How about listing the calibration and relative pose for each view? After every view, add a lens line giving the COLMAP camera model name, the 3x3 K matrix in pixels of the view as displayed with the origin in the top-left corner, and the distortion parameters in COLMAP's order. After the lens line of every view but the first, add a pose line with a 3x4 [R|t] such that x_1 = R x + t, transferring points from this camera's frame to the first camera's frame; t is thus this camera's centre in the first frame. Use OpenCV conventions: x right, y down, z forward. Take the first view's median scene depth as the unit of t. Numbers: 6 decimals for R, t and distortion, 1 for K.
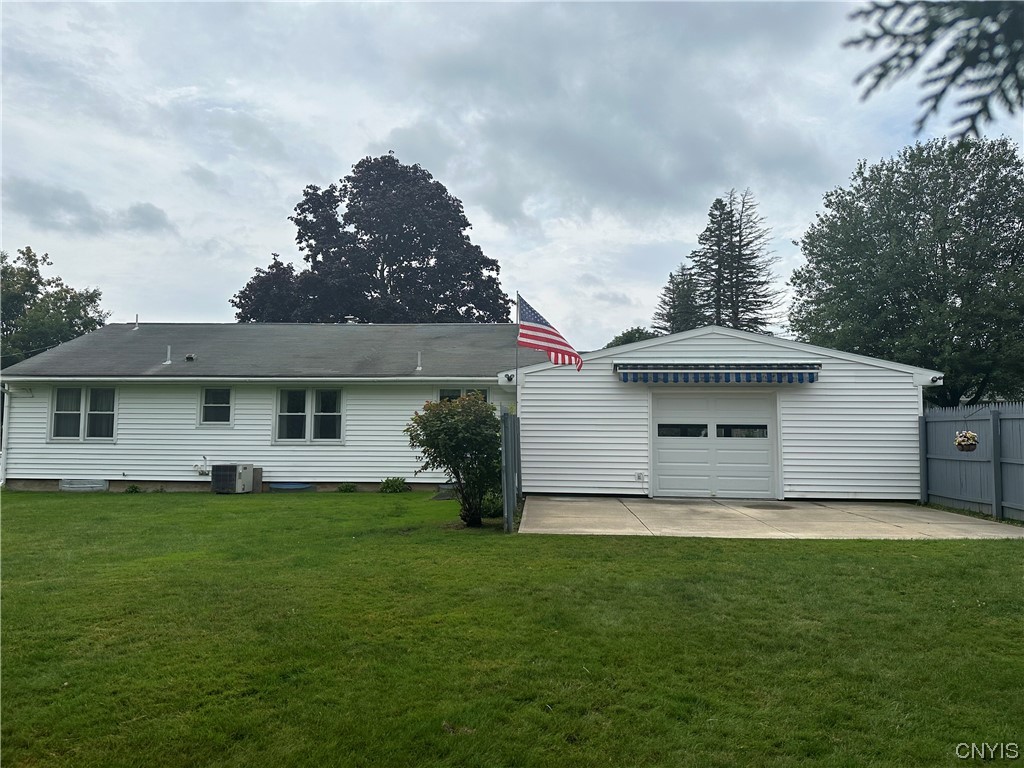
lens RADIAL K [[717.5, 0, 512.0], [0, 717.5, 384.0], [0, 0, 1]] dist [0.086817, -0.105370]
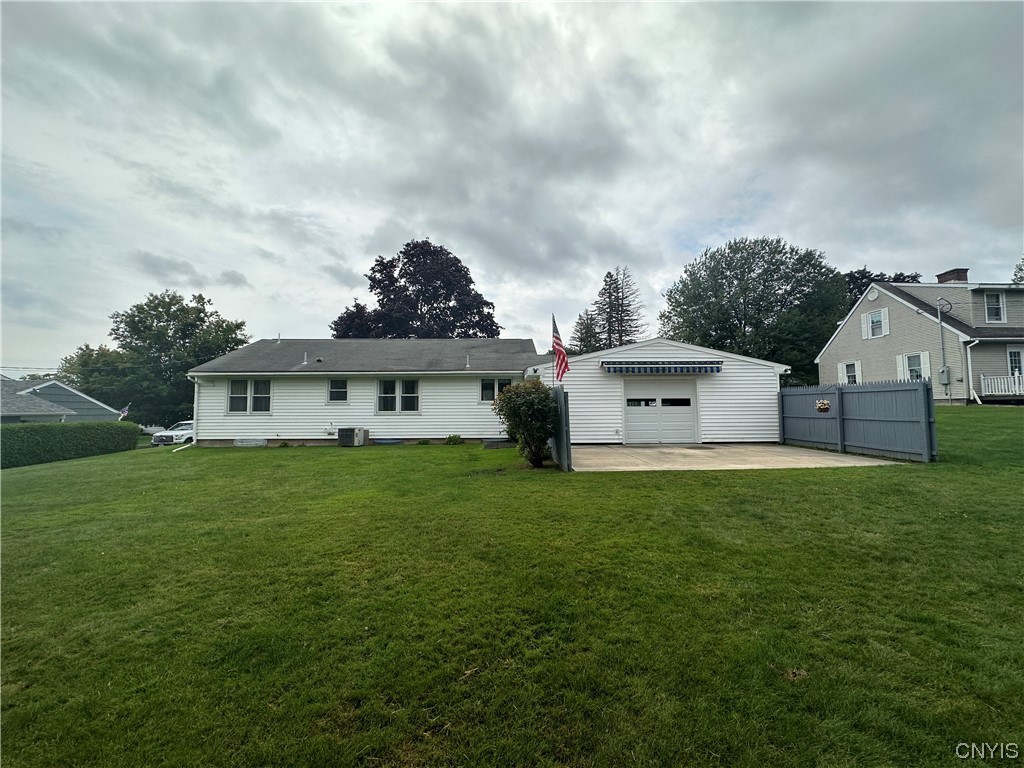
lens RADIAL K [[408.4, 0, 512.0], [0, 408.4, 384.0], [0, 0, 1]] dist [-0.001816, 0.000322]
pose [[0.995857, -0.007766, 0.090601, -0.114066], [0.006666, 0.999901, 0.012430, 0.007772], [-0.090689, -0.011775, 0.995810, 0.093449]]
